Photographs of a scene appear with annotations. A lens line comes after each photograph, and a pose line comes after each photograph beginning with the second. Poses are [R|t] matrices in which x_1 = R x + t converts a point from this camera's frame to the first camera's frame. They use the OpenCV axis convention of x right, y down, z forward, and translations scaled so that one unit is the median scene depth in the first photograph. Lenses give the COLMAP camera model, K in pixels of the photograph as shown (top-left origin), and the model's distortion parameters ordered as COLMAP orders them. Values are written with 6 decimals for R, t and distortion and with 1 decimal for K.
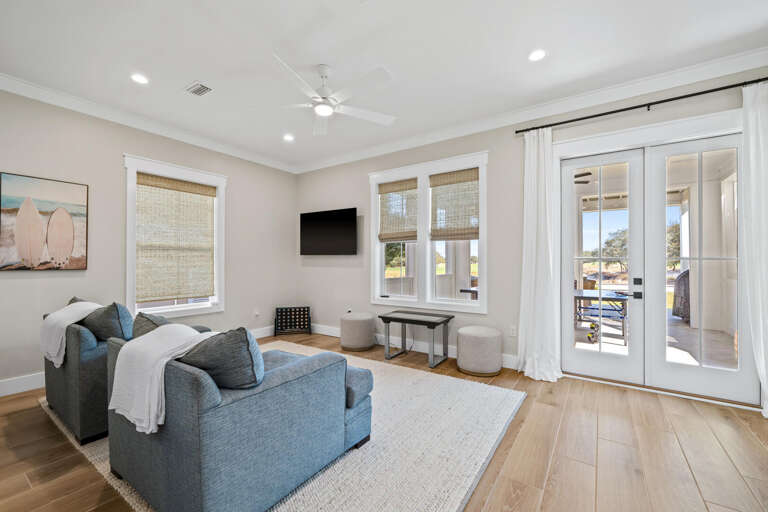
lens RADIAL K [[314.1, 0, 383.5], [0, 314.1, 259.5], [0, 0, 1]] dist [0.000603, -0.000001]
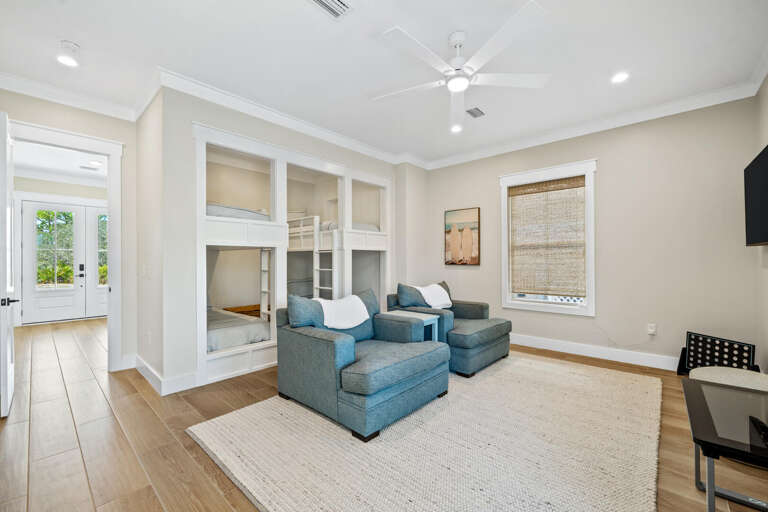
lens RADIAL K [[314.1, 0, 382.4], [0, 314.1, 258.0], [0, 0, 1]] dist [0.000603, -0.000001]
pose [[-0.129411, -0.004935, -0.991579, 0.481169], [0.011230, 0.999916, -0.006443, 0.003950], [0.991528, -0.011969, -0.129344, 0.621407]]
